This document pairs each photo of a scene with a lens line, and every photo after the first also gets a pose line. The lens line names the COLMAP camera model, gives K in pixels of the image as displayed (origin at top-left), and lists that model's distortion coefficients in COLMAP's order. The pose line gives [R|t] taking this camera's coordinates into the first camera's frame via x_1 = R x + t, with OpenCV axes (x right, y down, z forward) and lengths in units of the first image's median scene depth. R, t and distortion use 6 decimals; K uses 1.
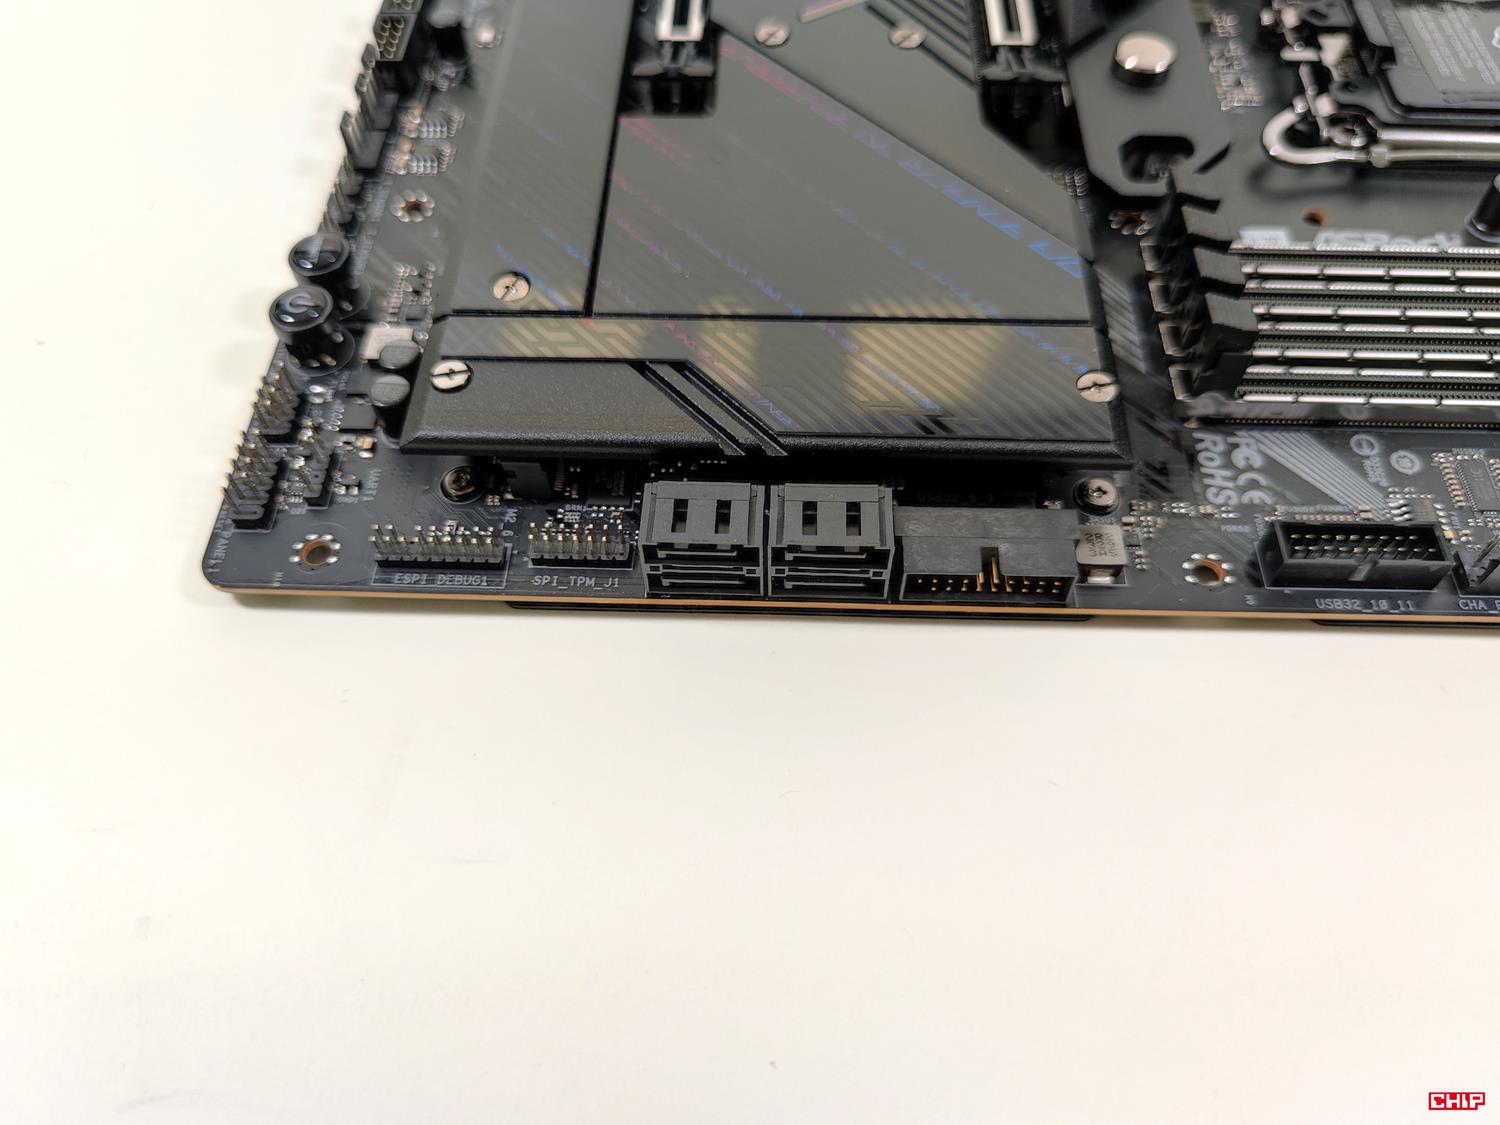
lens RADIAL K [[1131.0, 0, 750.0], [0, 1131.0, 562.5], [0, 0, 1]] dist [-0.019910, -0.006336]
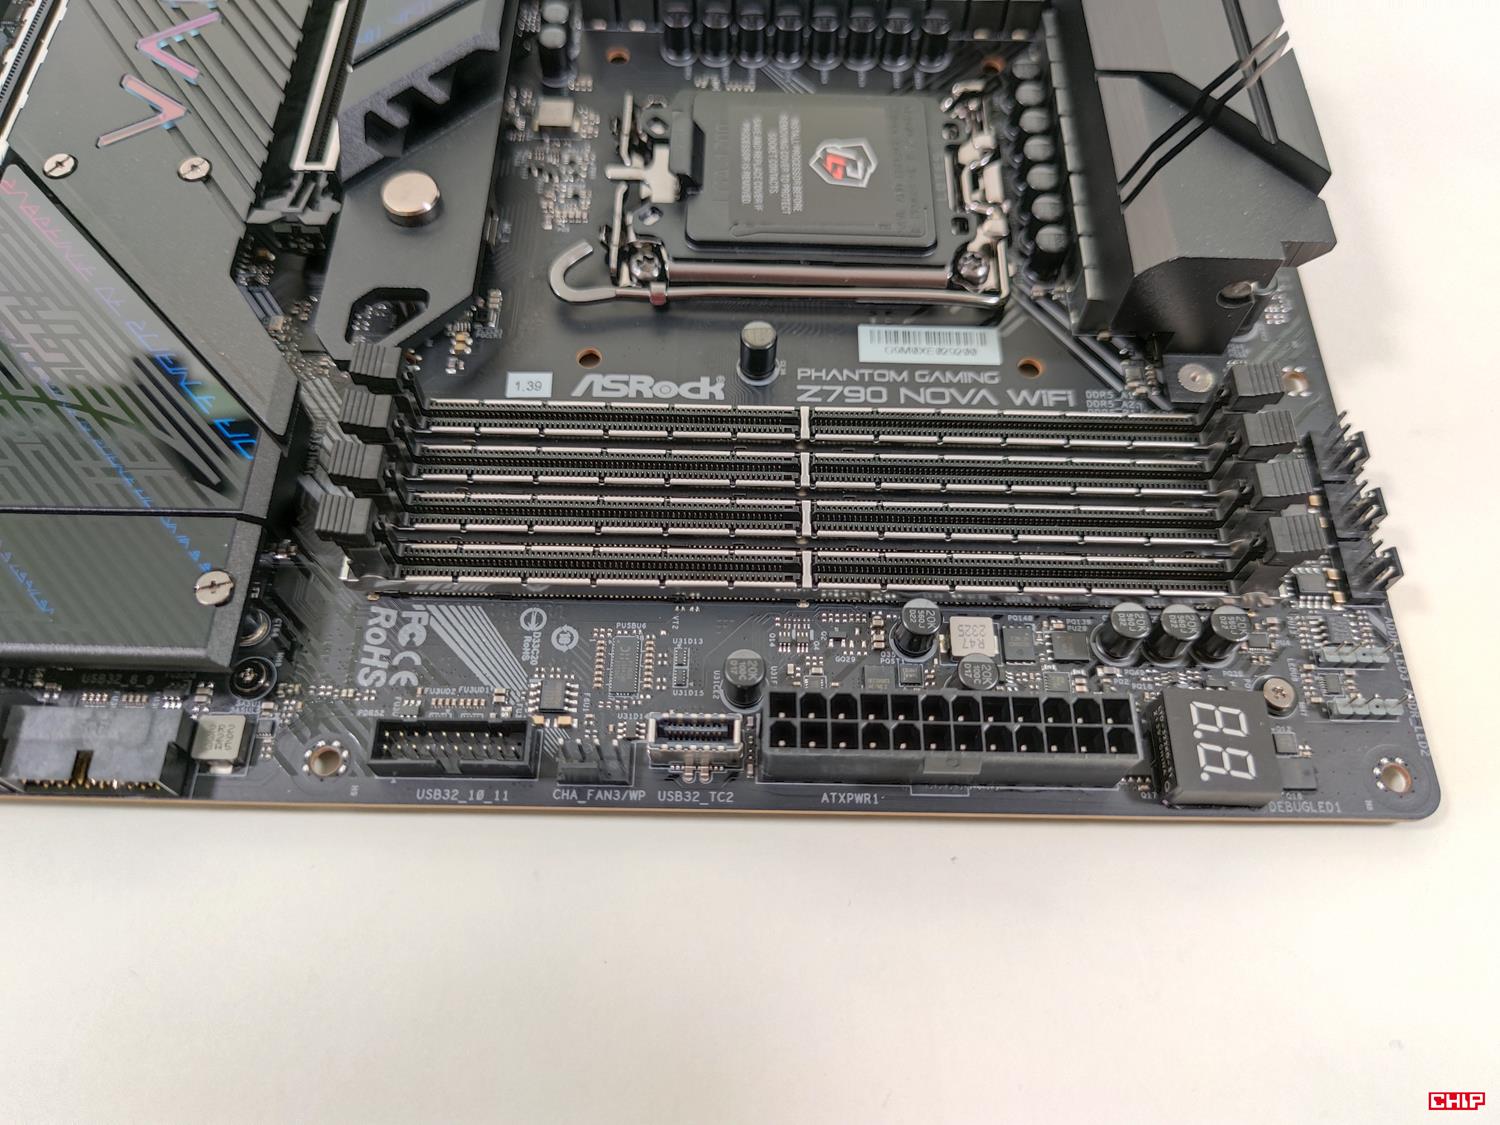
lens RADIAL K [[1131.0, 0, 750.0], [0, 1131.0, 562.5], [0, 0, 1]] dist [-0.019910, -0.006336]
pose [[0.999307, -0.004807, 0.036903, 0.713629], [0.001228, 0.995341, 0.096409, -0.258985], [-0.037195, -0.096297, 0.994657, -0.044563]]
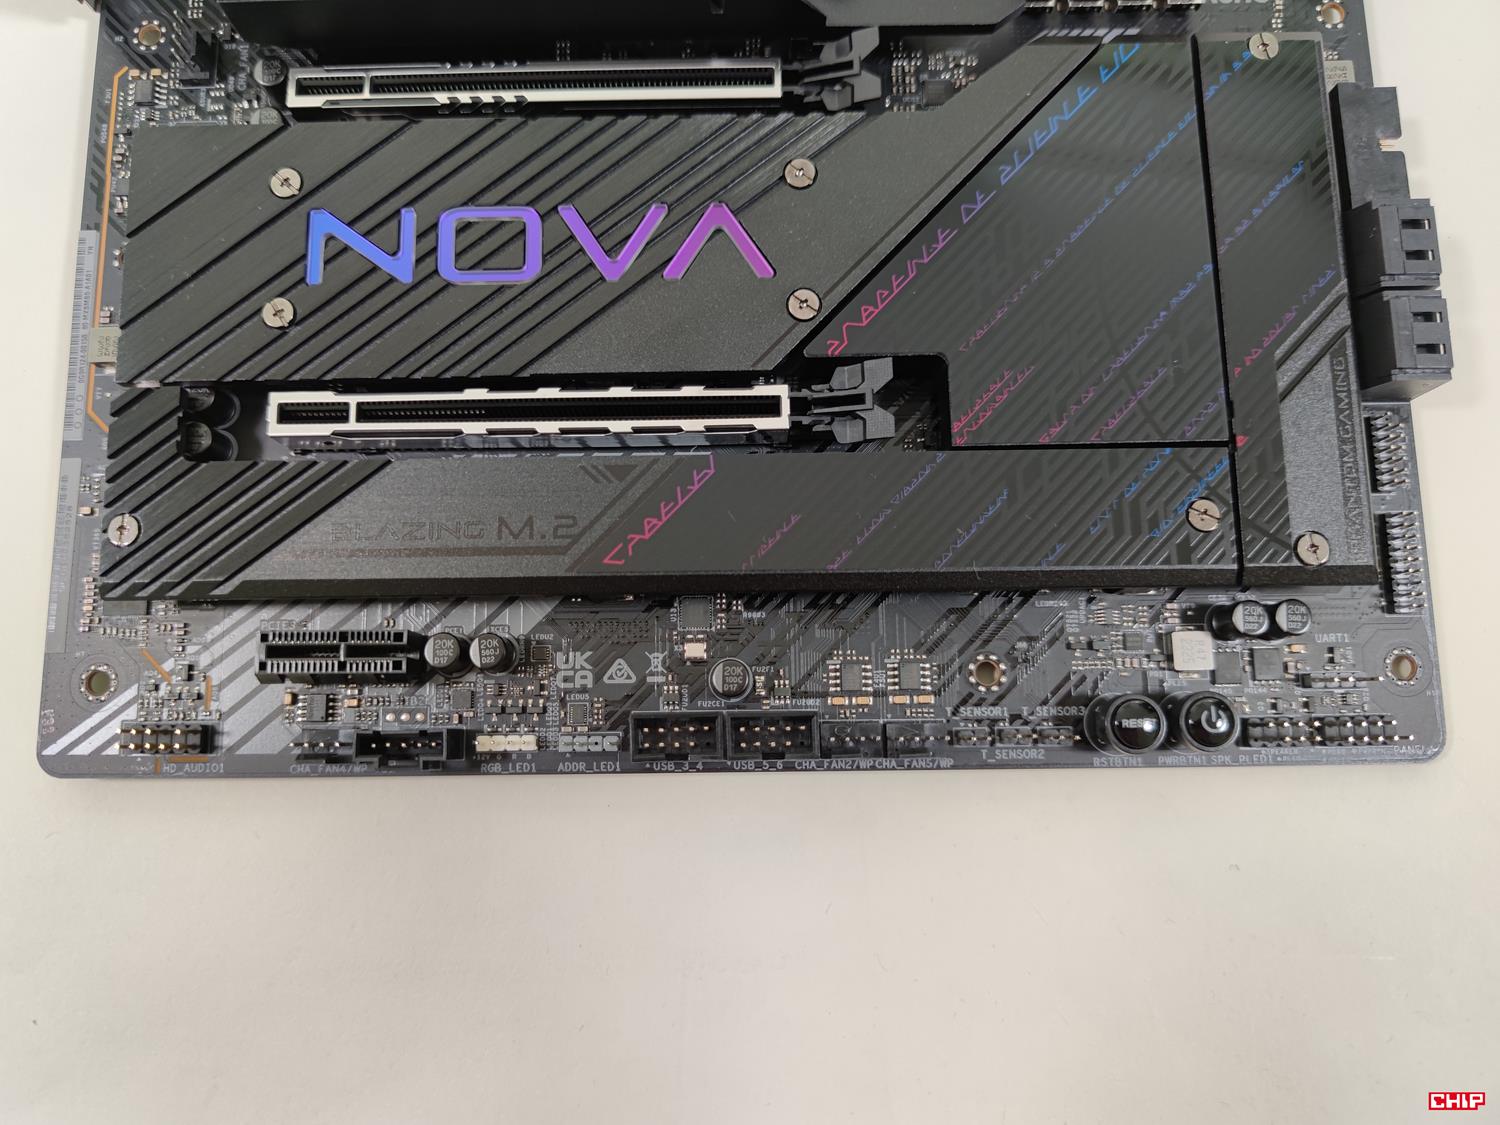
lens RADIAL K [[1145.5, 0, 726.9], [0, 1145.5, 566.6], [0, 0, 1]] dist [0.009963, -0.060561]
pose [[-0.044950, -0.986021, 0.160442, -0.424019], [0.848225, 0.047170, 0.527531, -1.237675], [-0.527725, 0.159803, 0.834248, 0.314417]]
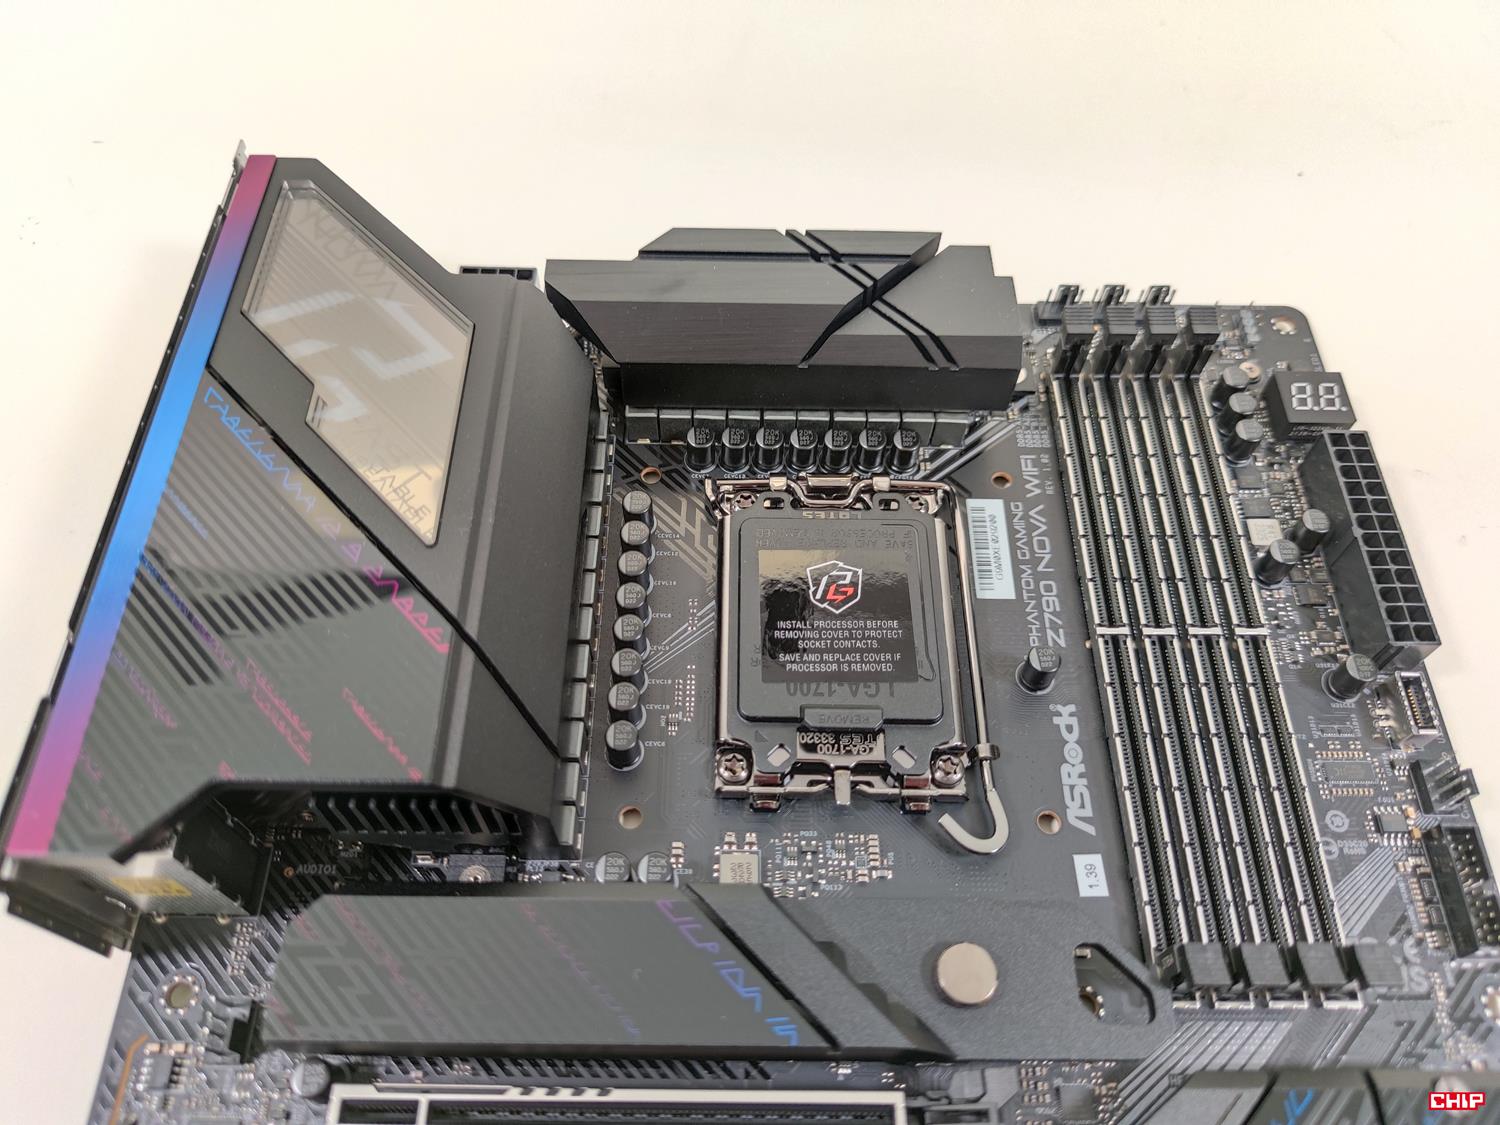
lens RADIAL K [[1139.7, 0, 739.6], [0, 1139.7, 565.7], [0, 0, 1]] dist [0.007830, -0.039591]
pose [[-0.025281, -0.850746, 0.524969, 0.171999], [0.835075, 0.270712, 0.478920, -1.337348], [-0.549554, 0.450497, 0.703593, 0.334703]]
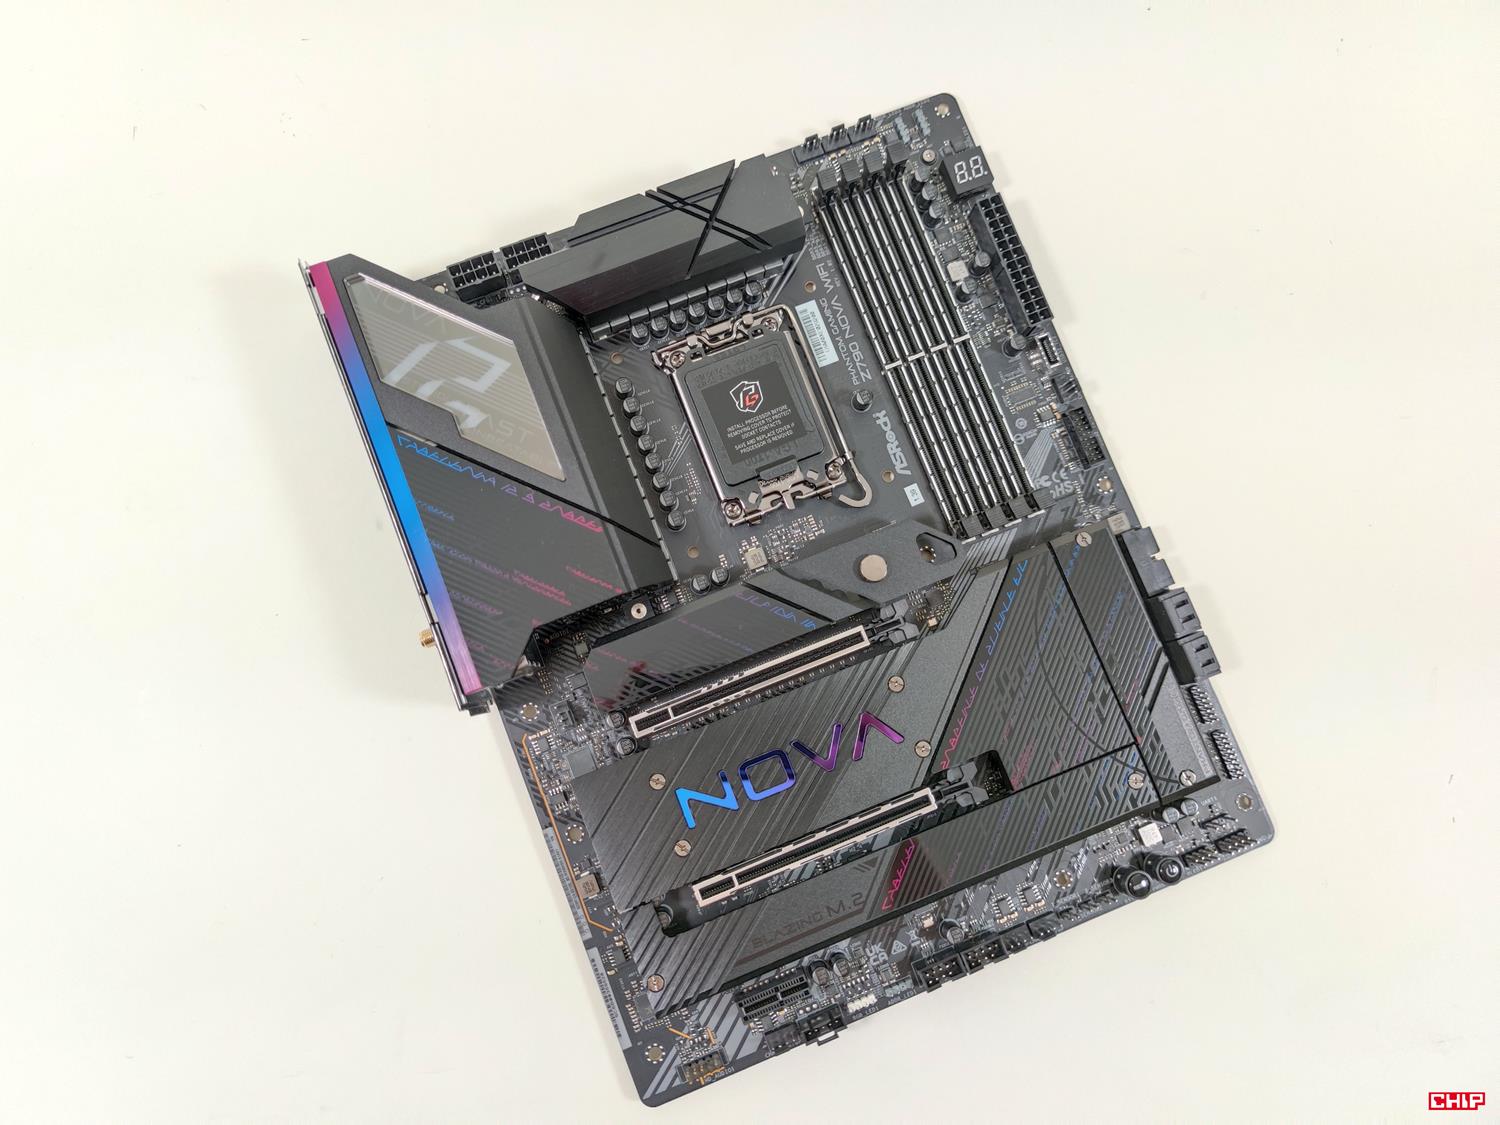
lens RADIAL K [[1127.2, 0, 741.7], [0, 1127.2, 543.1], [0, 0, 1]] dist [0.082409, -0.181894]
pose [[-0.397972, -0.911527, 0.103615, 0.321913], [0.750466, -0.258512, 0.608254, -2.180133], [-0.527655, 0.319828, 0.786950, -0.594495]]
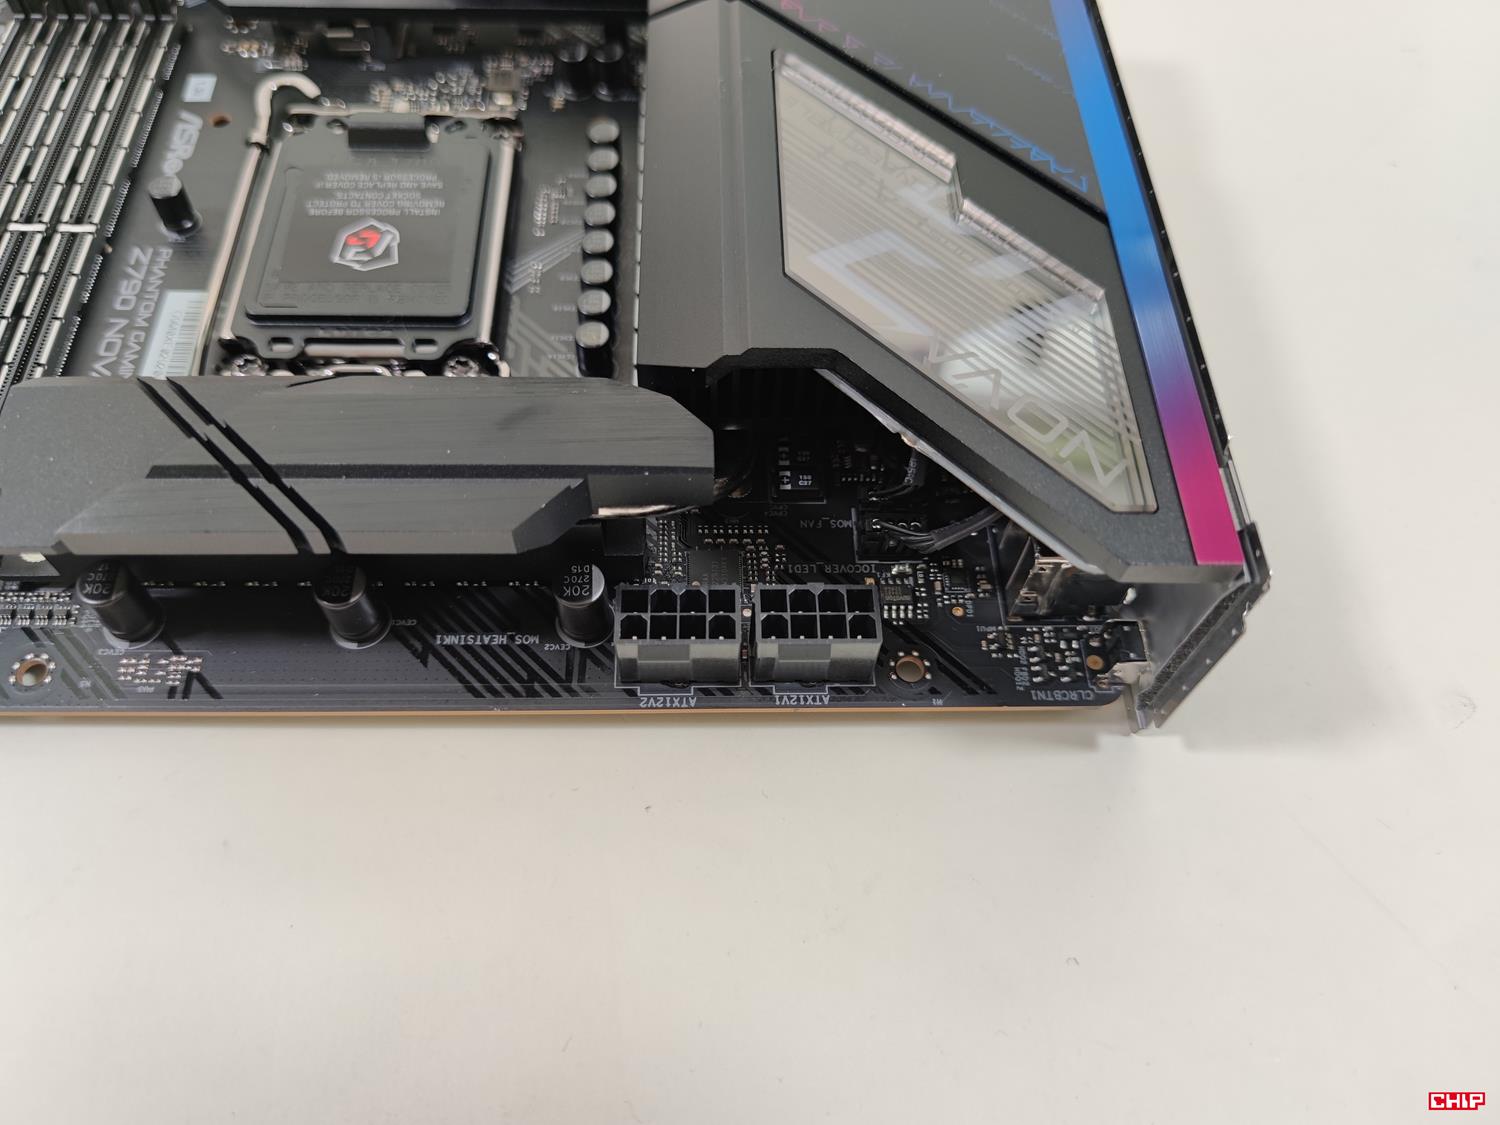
lens RADIAL K [[1152.1, 0, 737.7], [0, 1152.1, 564.0], [0, 0, 1]] dist [0.005206, -0.042234]
pose [[0.047096, 0.863636, -0.501912, 1.801416], [-0.856589, 0.293397, 0.424469, -1.344904], [0.513846, 0.409941, 0.753598, 0.656184]]
